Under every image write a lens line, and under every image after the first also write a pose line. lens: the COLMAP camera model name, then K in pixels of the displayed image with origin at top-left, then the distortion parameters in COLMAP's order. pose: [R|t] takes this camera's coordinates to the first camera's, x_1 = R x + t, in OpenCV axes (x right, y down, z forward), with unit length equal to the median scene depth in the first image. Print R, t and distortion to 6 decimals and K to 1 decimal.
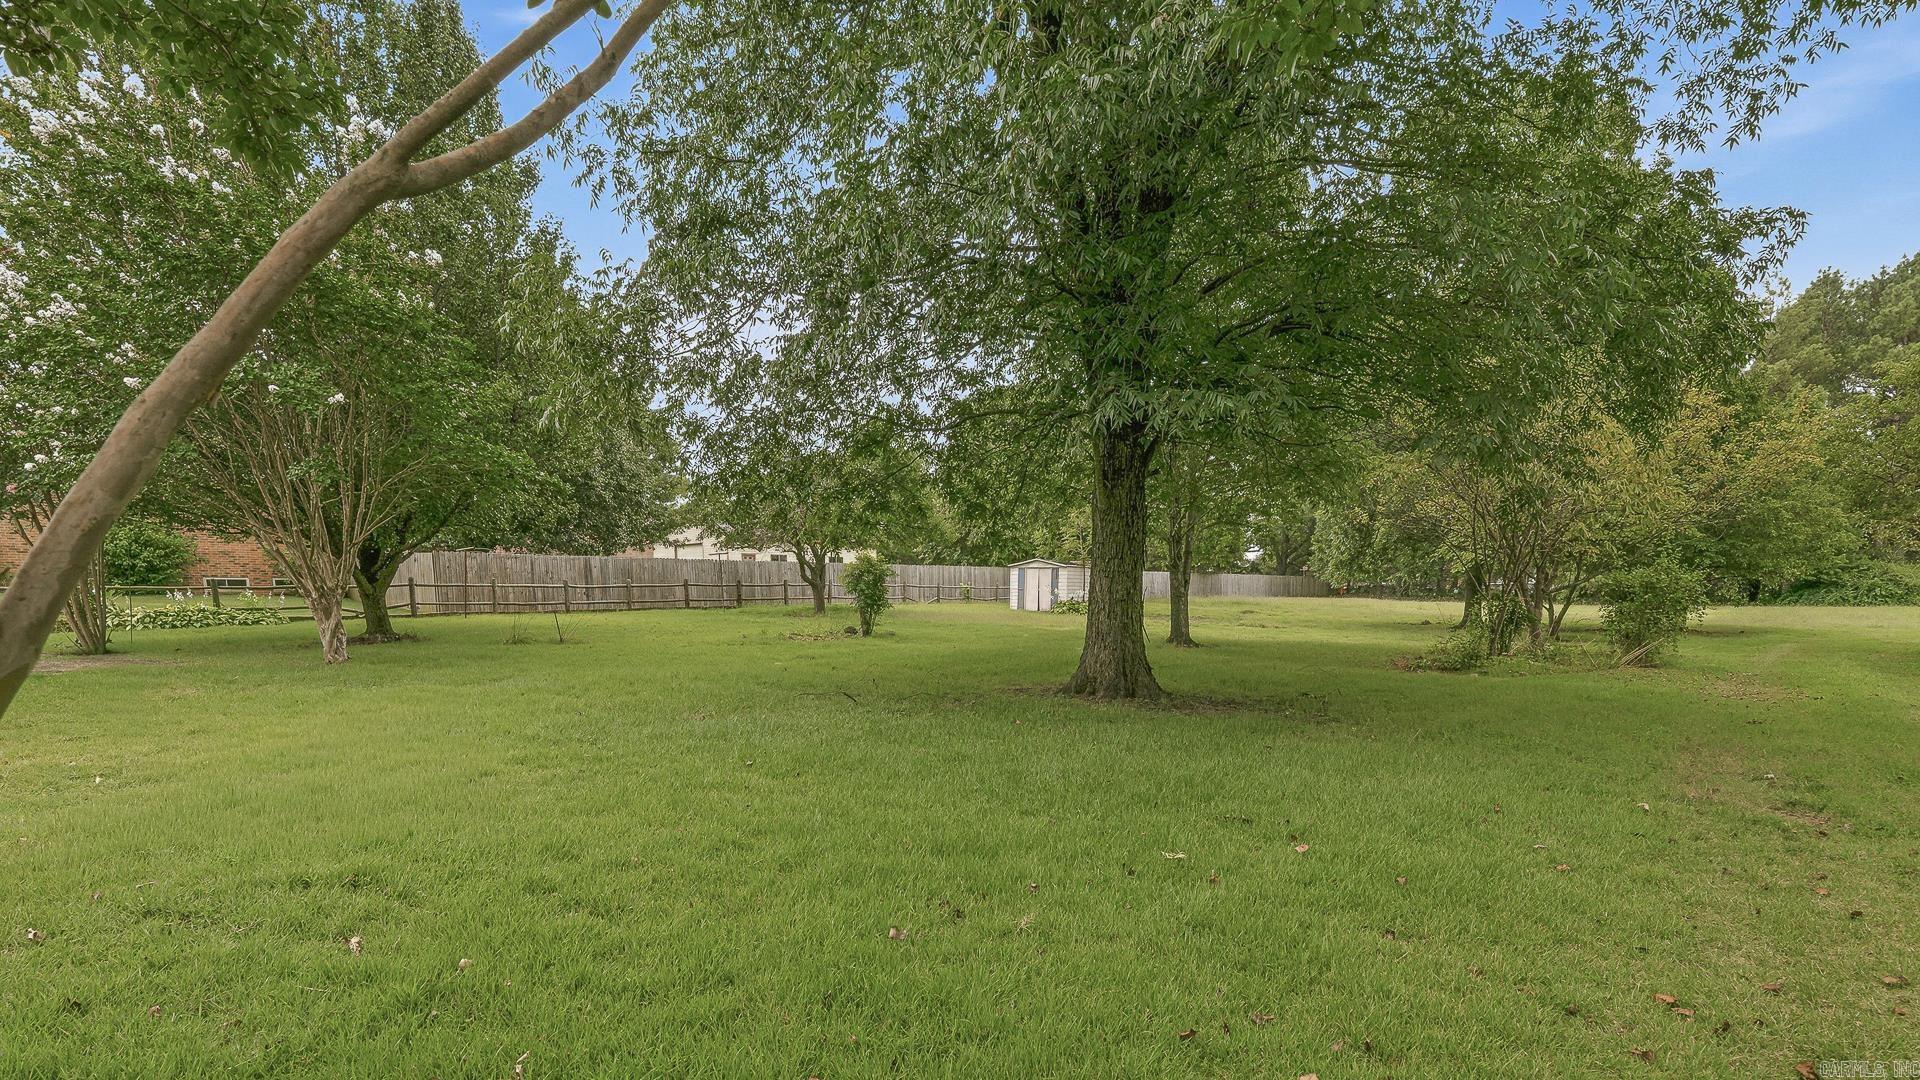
lens RADIAL K [[897.3, 0, 960.5], [0, 897.3, 545.3], [0, 0, 1]] dist [0.000042, -0.000050]
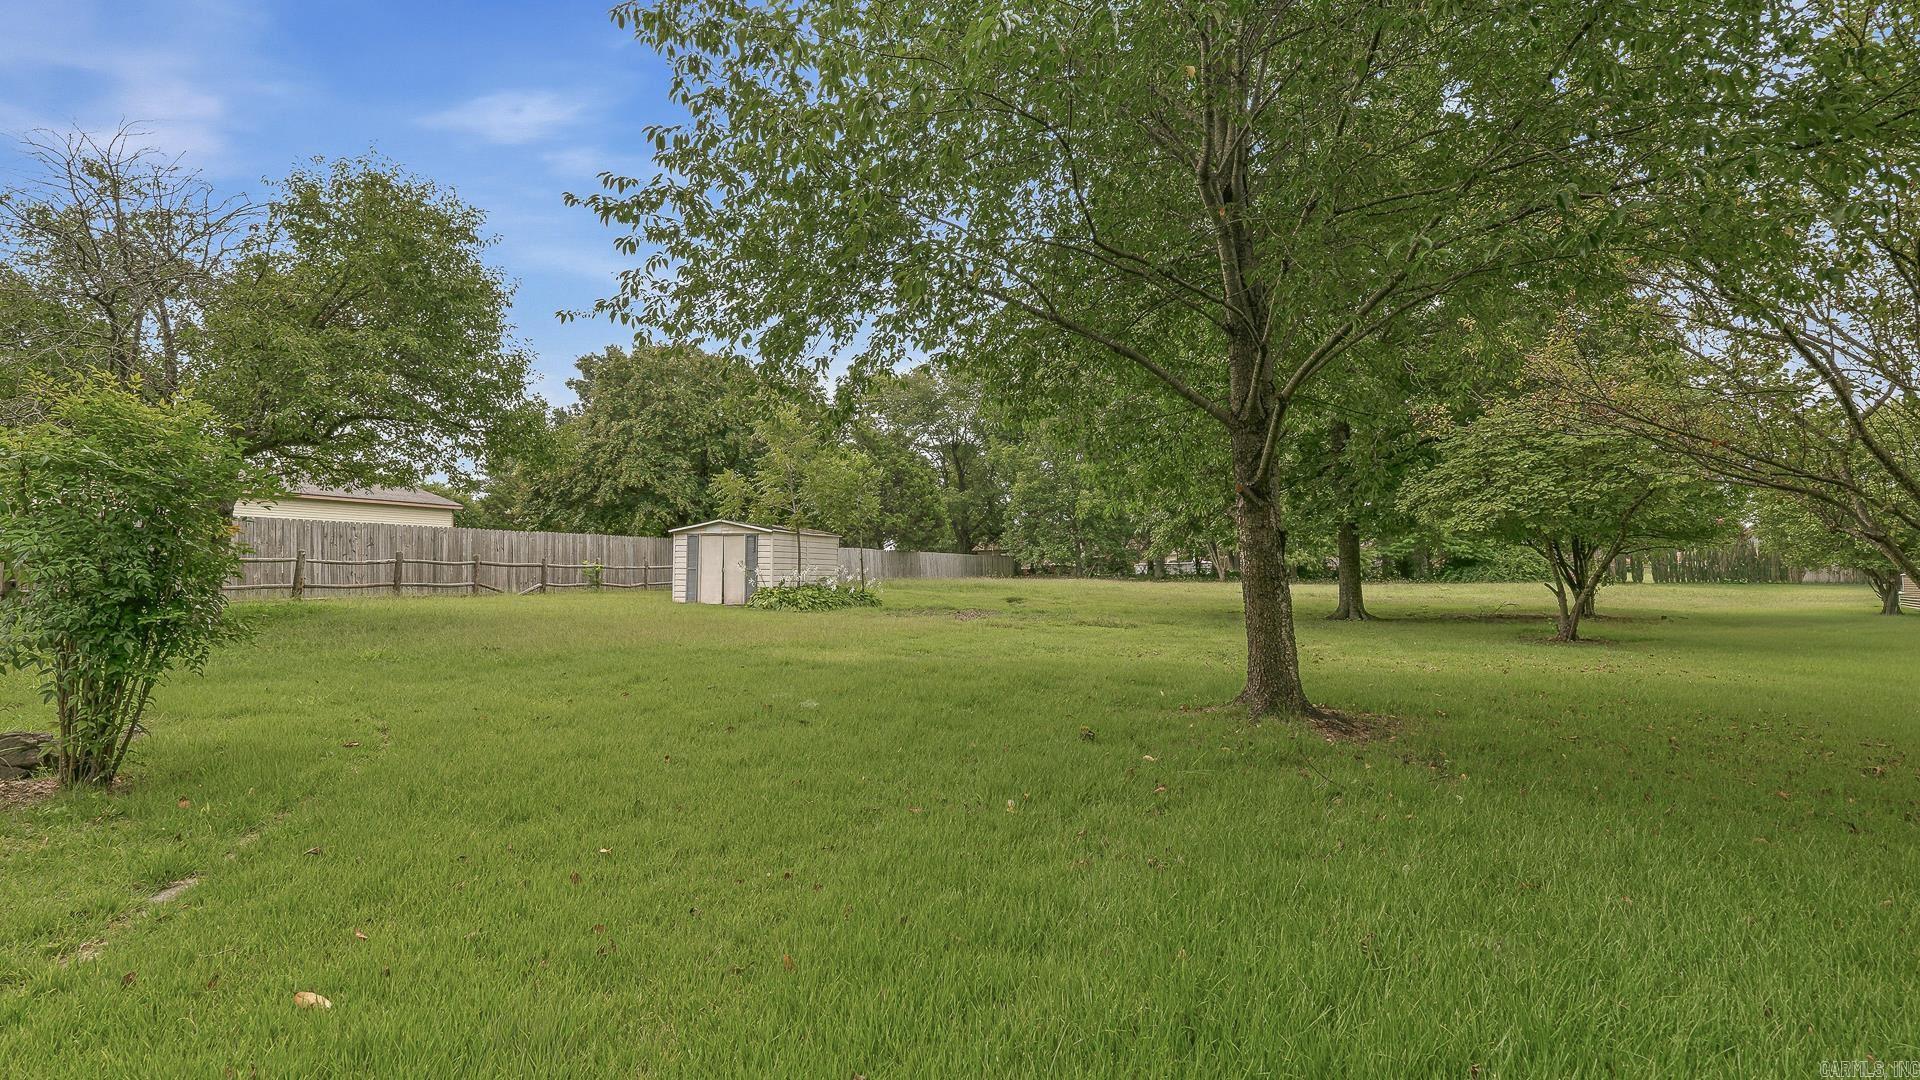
lens RADIAL K [[897.3, 0, 963.8], [0, 897.3, 546.1], [0, 0, 1]] dist [0.000042, -0.000050]
pose [[0.918449, 0.005766, 0.395498, -0.005277], [-0.013192, 0.999784, 0.016058, 0.019081], [-0.395320, -0.019966, 0.918326, 0.335918]]
